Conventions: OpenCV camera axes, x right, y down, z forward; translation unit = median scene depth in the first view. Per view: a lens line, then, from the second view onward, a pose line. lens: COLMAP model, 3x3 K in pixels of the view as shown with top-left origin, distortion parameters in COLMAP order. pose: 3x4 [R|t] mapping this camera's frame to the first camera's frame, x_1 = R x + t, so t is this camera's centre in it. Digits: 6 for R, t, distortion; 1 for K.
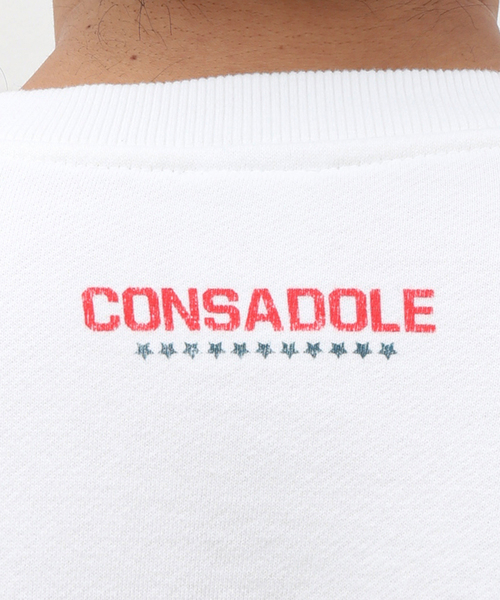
lens RADIAL K [[1254.5, 0, 249.4], [0, 1254.5, 299.5], [0, 0, 1]] dist [0.169835, 0.000000]
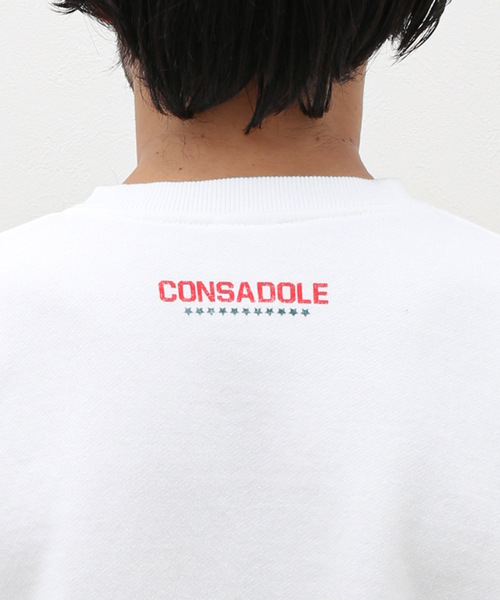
lens RADIAL K [[979.2, 0, 250.5], [0, 979.2, 301.0], [0, 0, 1]] dist [-0.013891, 0.000000]
pose [[0.998688, 0.005520, 0.050919, -0.061663], [-0.004529, 0.999798, -0.019563, 0.053108], [-0.051017, 0.019307, 0.998511, -0.598890]]
